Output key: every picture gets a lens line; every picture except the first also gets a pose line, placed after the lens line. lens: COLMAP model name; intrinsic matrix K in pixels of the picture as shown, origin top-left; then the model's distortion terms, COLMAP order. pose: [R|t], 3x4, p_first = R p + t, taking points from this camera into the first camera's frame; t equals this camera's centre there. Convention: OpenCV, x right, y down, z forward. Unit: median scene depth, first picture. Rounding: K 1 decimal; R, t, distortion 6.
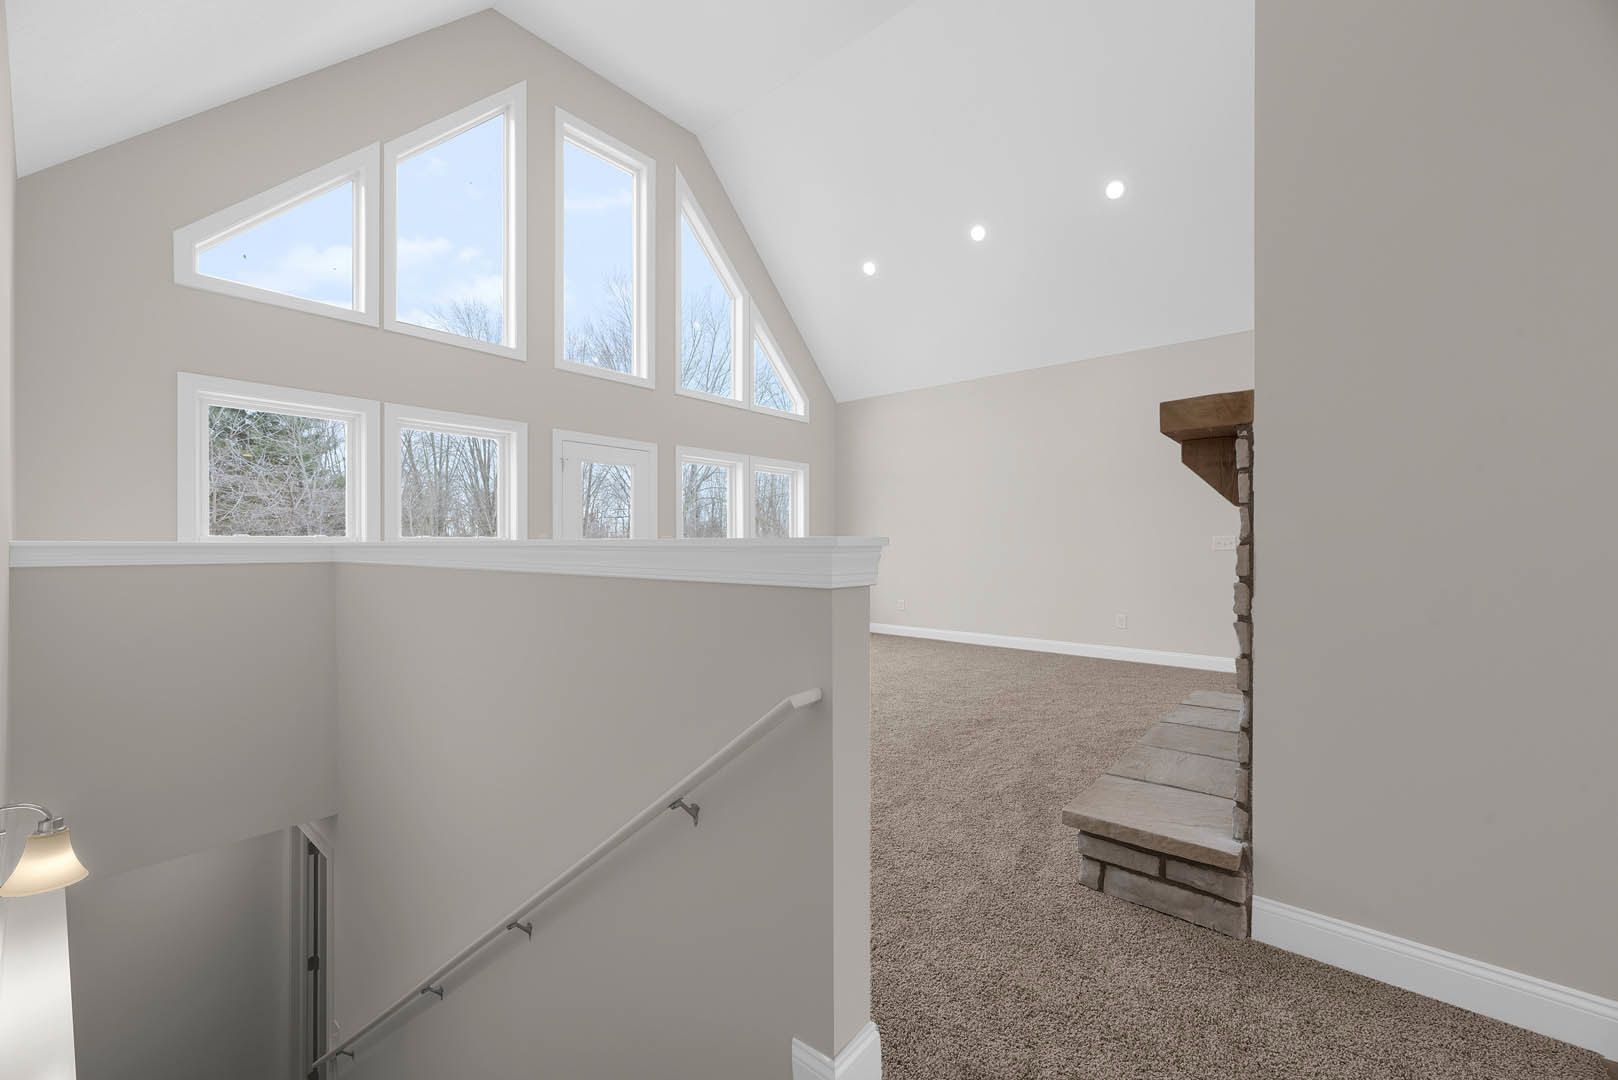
lens RADIAL K [[651.8, 0, 786.7], [0, 651.8, 542.7], [0, 0, 1]] dist [-0.004220, 0.000455]
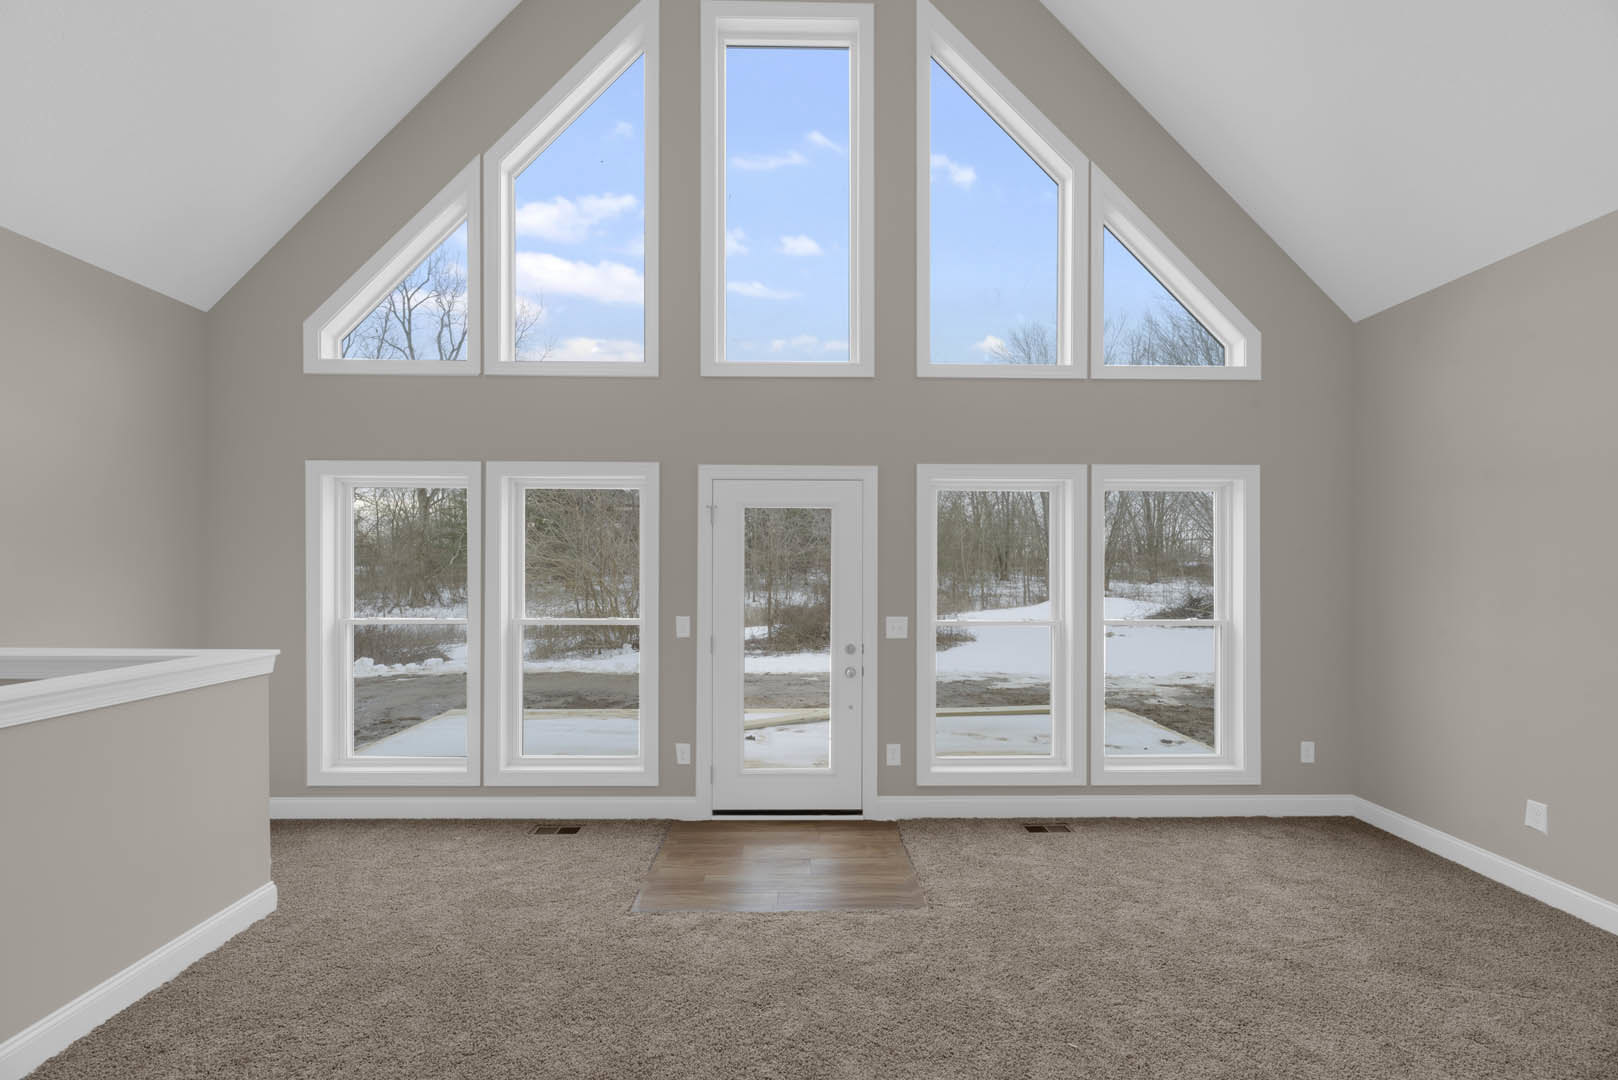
lens RADIAL K [[651.8, 0, 809.5], [0, 651.8, 567.9], [0, 0, 1]] dist [-0.004220, 0.000455]
pose [[0.672051, 0.003449, -0.740497, 0.206042], [0.000852, 0.999985, 0.005430, -0.059541], [0.740504, -0.004280, 0.672038, 0.533708]]
